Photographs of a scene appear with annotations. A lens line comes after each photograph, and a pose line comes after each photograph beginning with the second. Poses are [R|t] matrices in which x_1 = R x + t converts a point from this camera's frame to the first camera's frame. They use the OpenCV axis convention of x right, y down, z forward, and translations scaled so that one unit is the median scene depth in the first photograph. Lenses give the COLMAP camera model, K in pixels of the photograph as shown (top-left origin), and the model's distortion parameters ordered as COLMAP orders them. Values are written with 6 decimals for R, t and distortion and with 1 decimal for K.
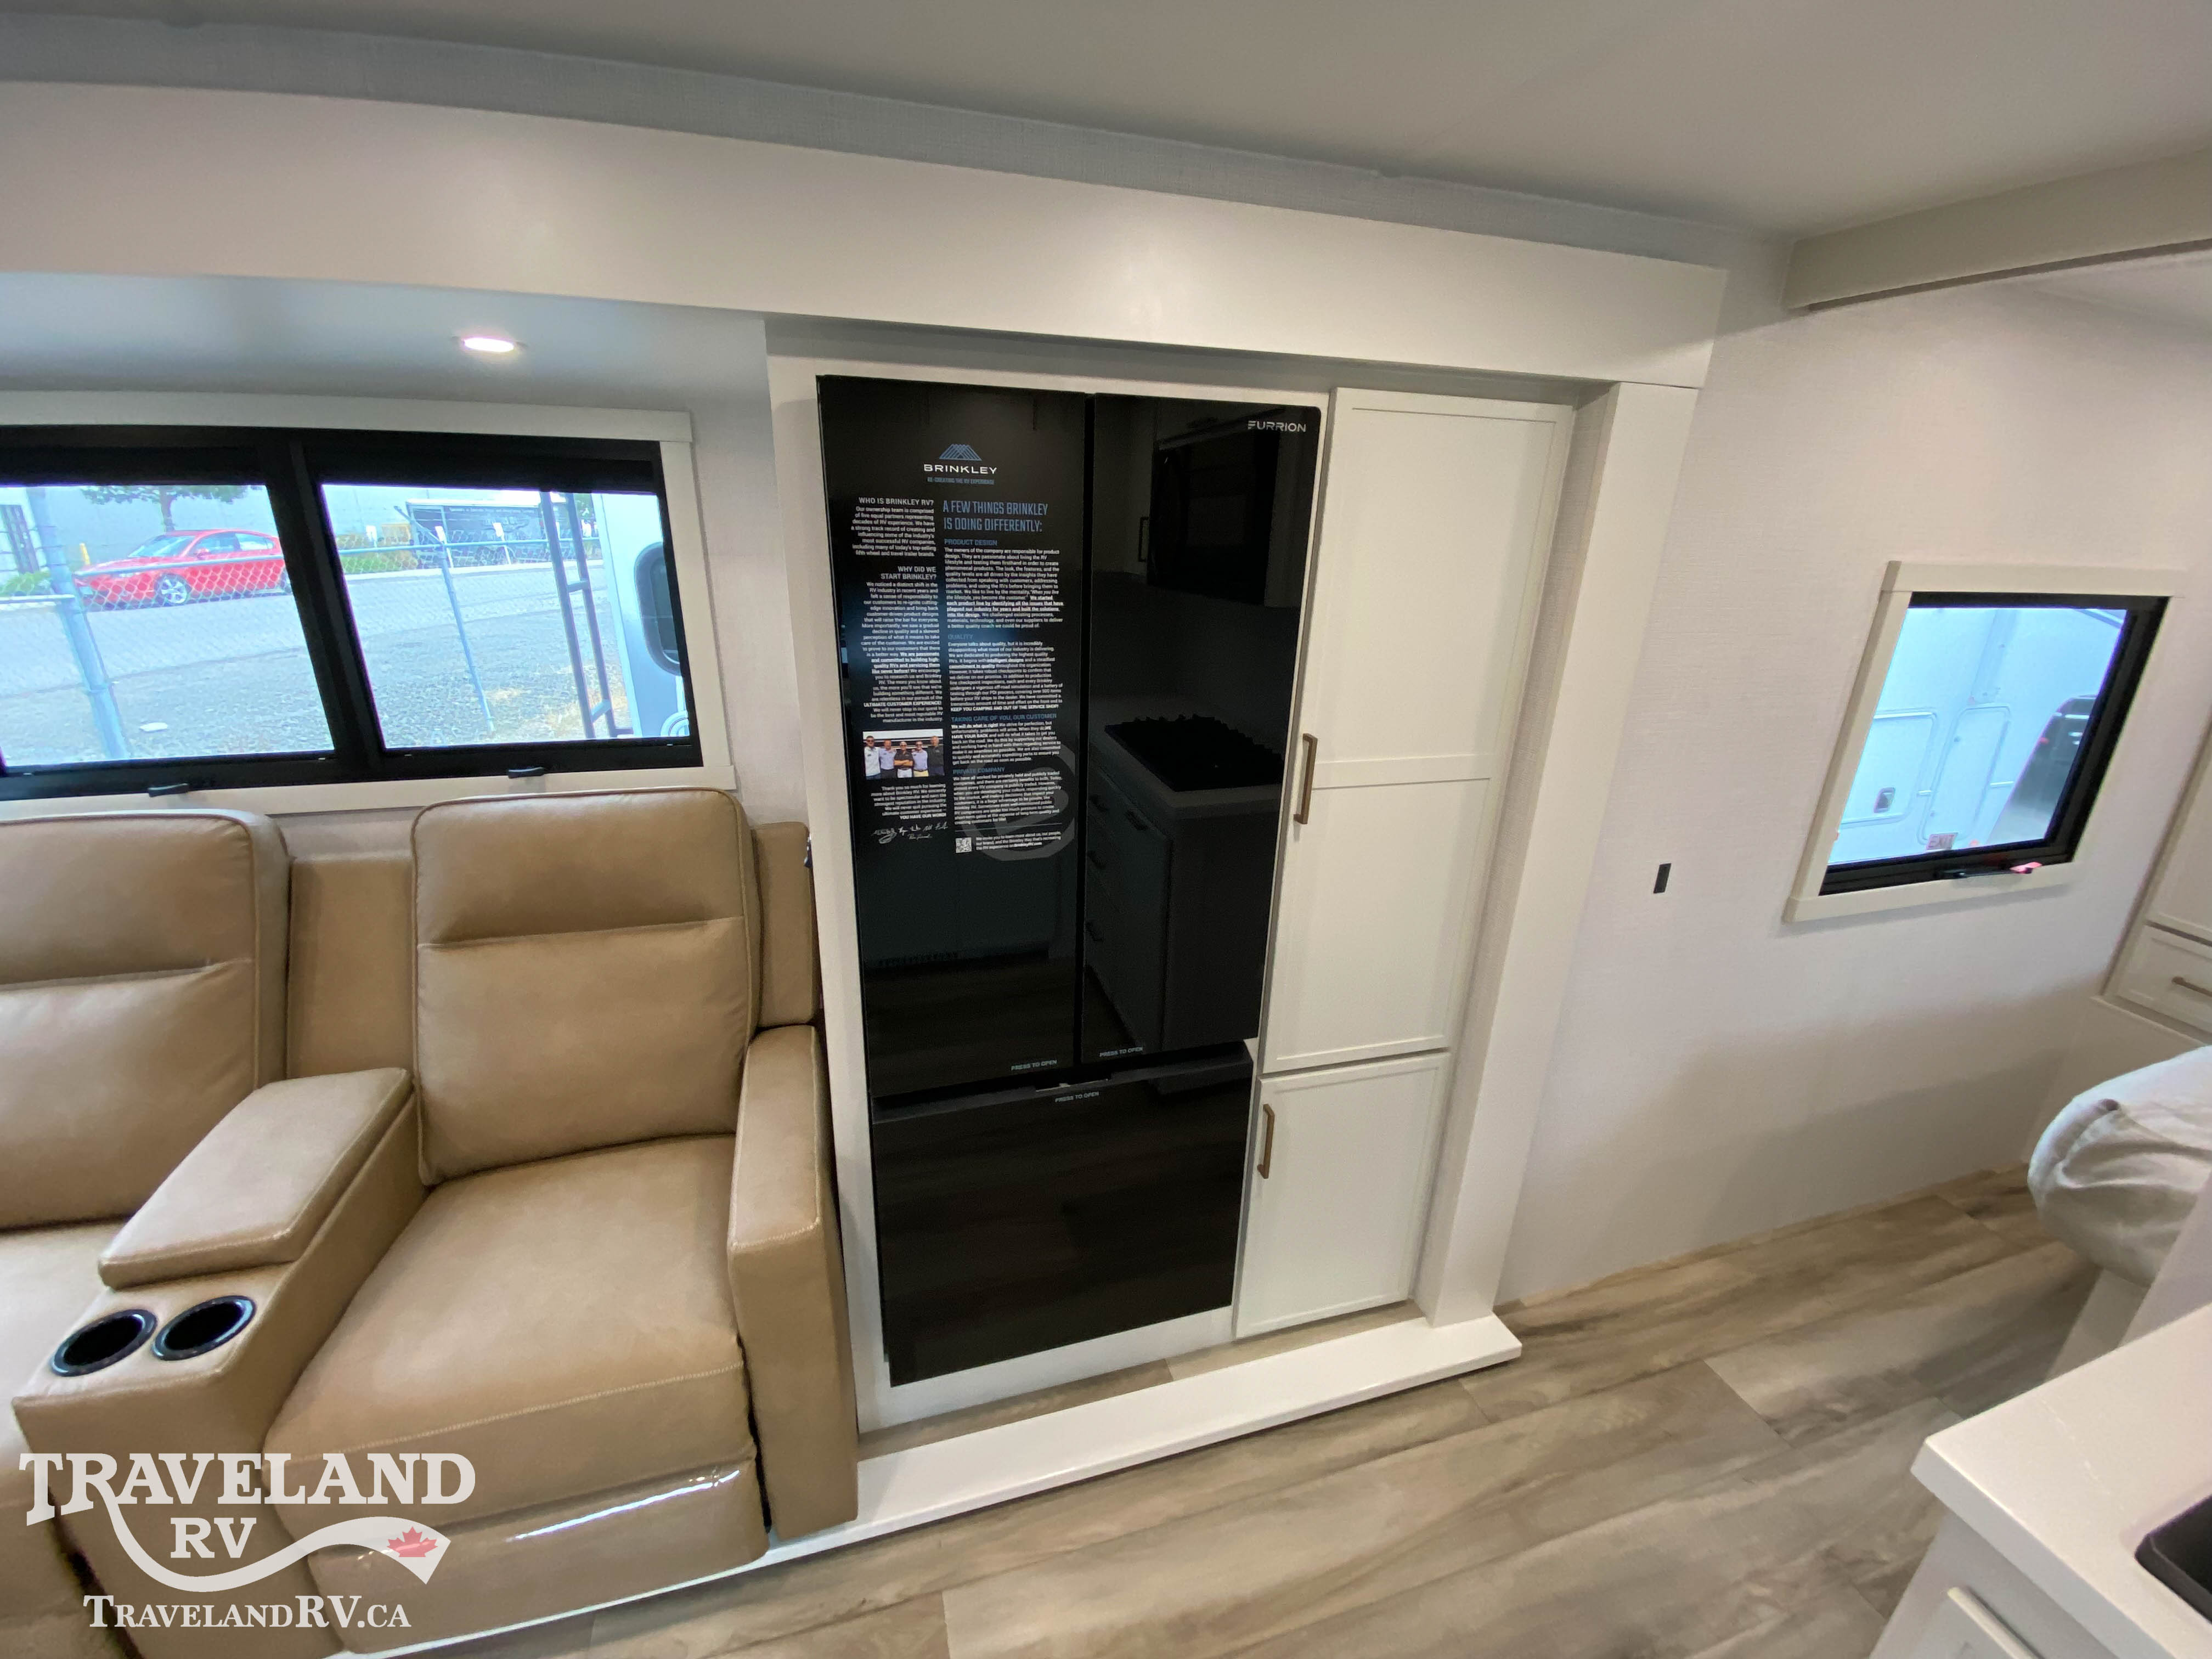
lens RADIAL K [[879.1, 0, 1106.0], [0, 879.1, 829.5], [0, 0, 1]] dist [0.043388, -0.034476]
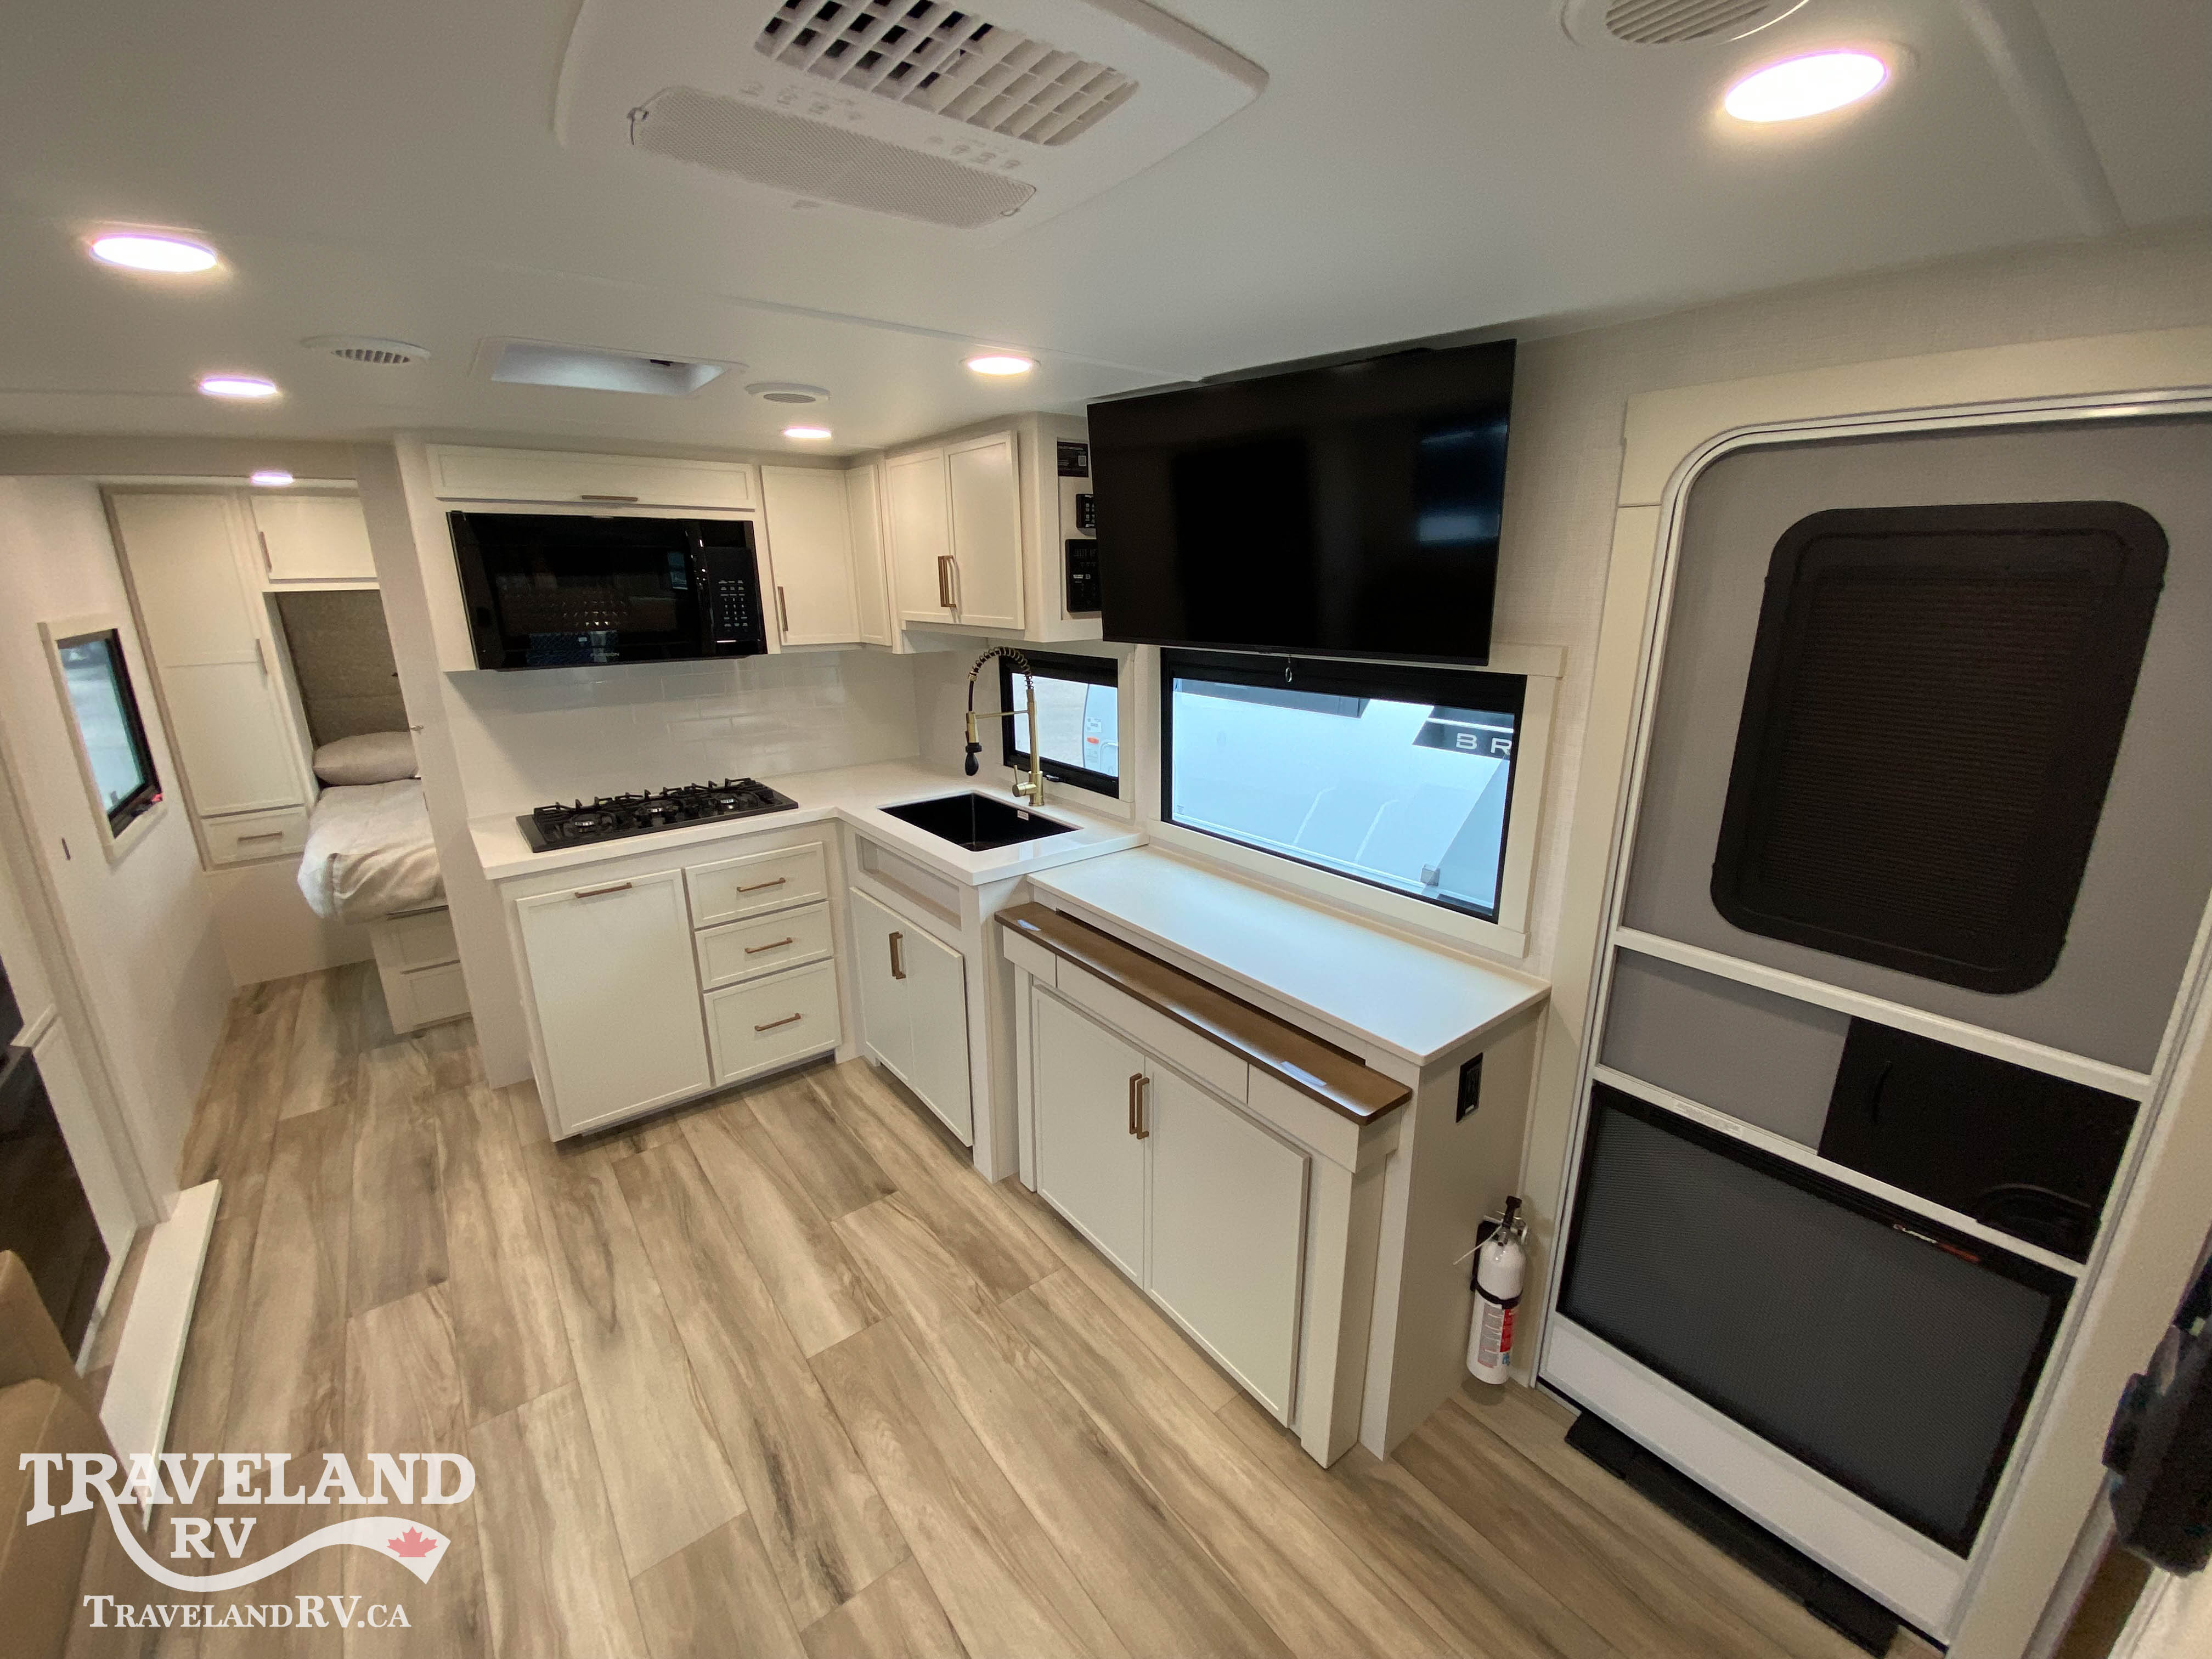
lens RADIAL K [[890.9, 0, 1101.0], [0, 890.9, 832.1], [0, 0, 1]] dist [0.017257, -0.019147]
pose [[-0.362520, -0.278752, 0.889313, -1.447076], [0.312914, 0.862424, 0.397881, -0.010534], [-0.877875, 0.422518, -0.225420, -0.166017]]
